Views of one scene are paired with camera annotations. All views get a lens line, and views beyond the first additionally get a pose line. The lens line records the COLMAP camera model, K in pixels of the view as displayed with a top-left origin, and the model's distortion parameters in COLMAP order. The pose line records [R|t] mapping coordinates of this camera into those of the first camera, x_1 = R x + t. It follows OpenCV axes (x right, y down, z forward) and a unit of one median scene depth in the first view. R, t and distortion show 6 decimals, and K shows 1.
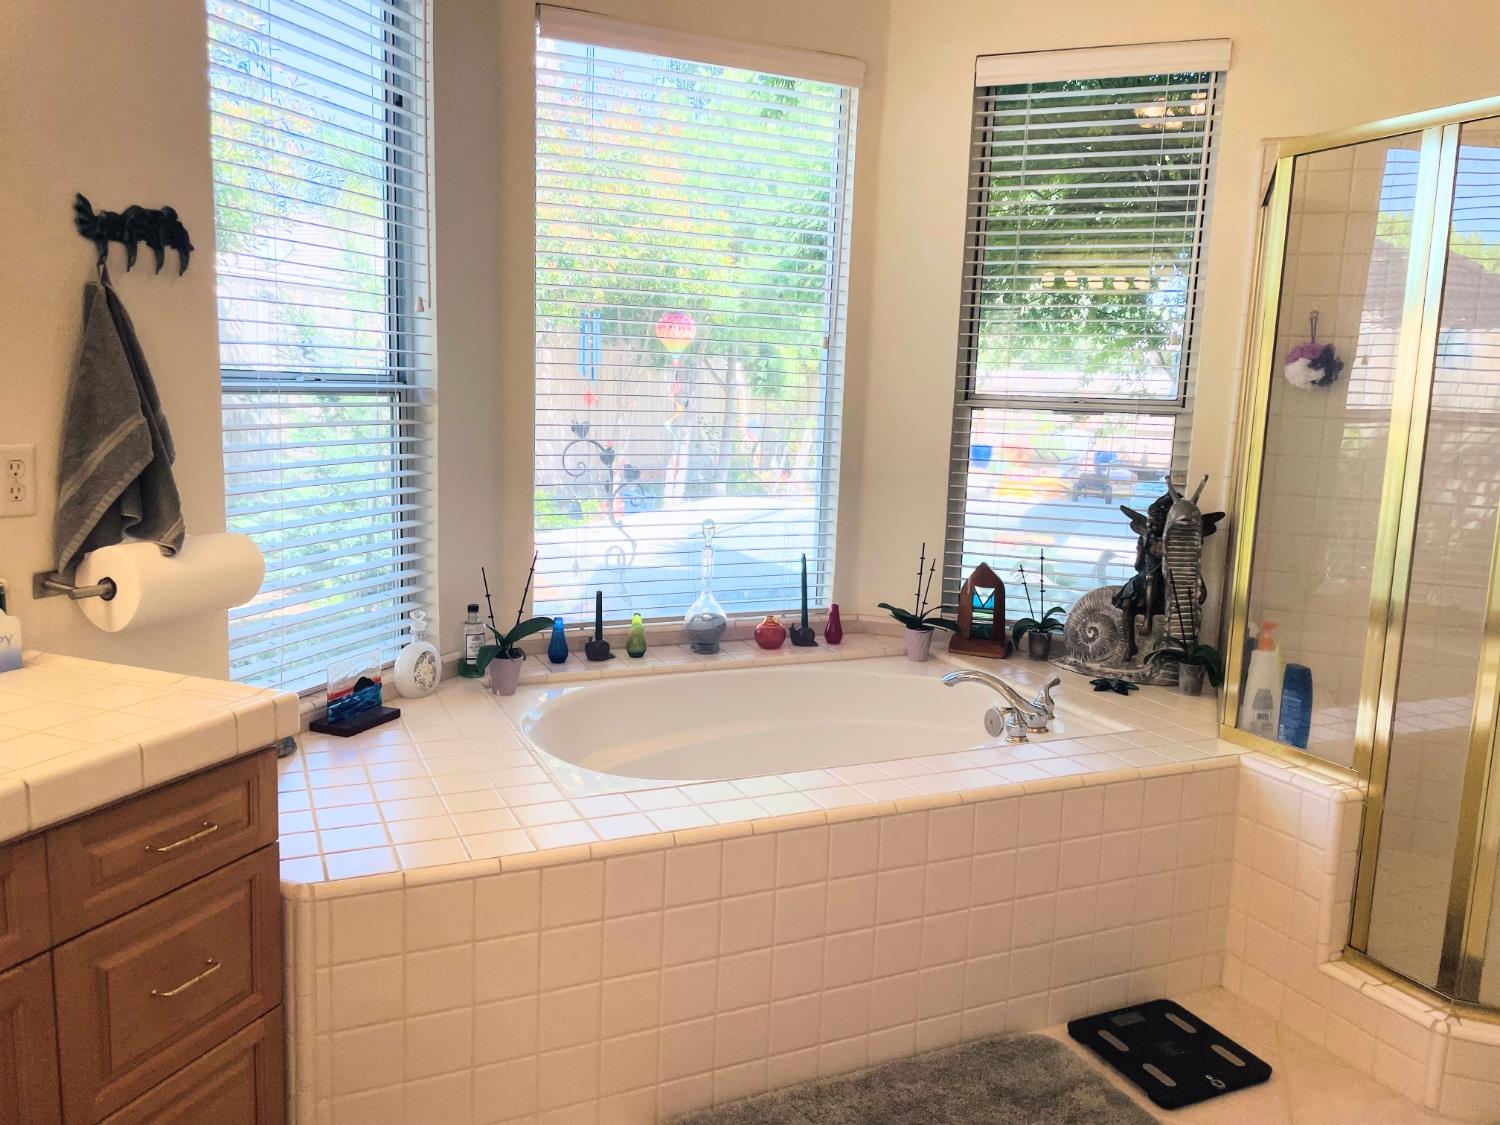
lens RADIAL K [[1132.4, 0, 750.7], [0, 1132.4, 538.9], [0, 0, 1]] dist [0.112695, -0.123931]
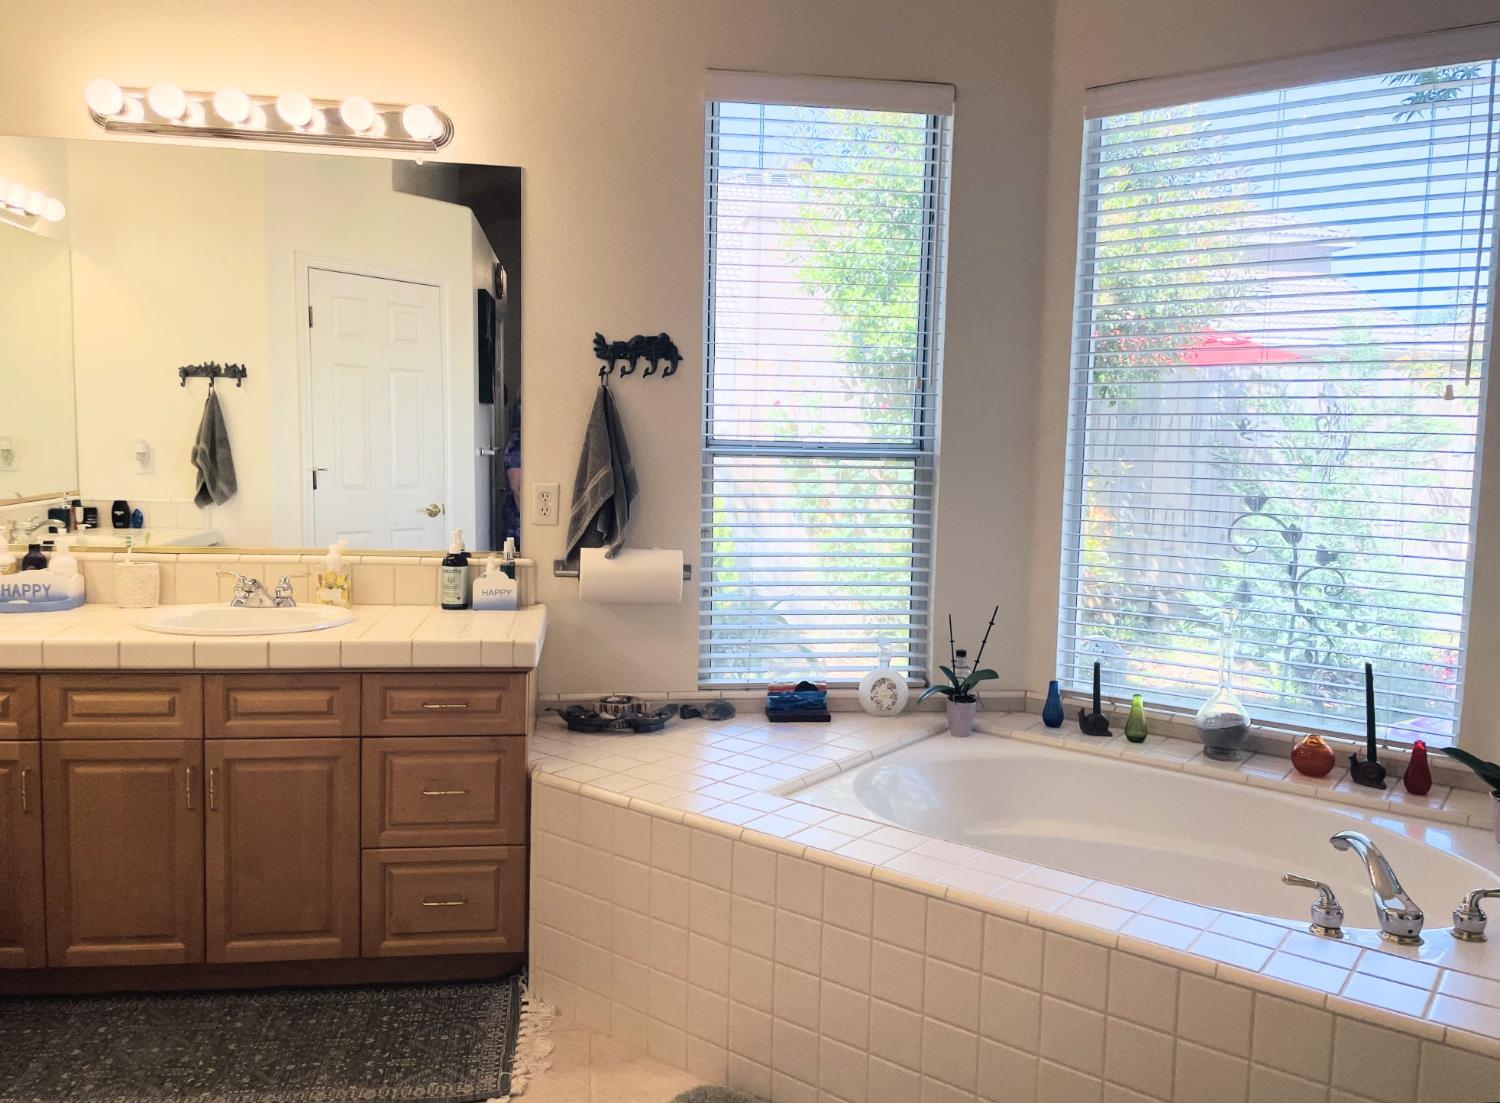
lens RADIAL K [[1154.9, 0, 750.8], [0, 1154.9, 540.0], [0, 0, 1]] dist [0.085696, -0.103001]
pose [[0.493042, 0.063009, -0.867721, 0.644487], [-0.125055, 0.992149, 0.000988, -0.024163], [0.860971, 0.108026, 0.497051, 0.271232]]
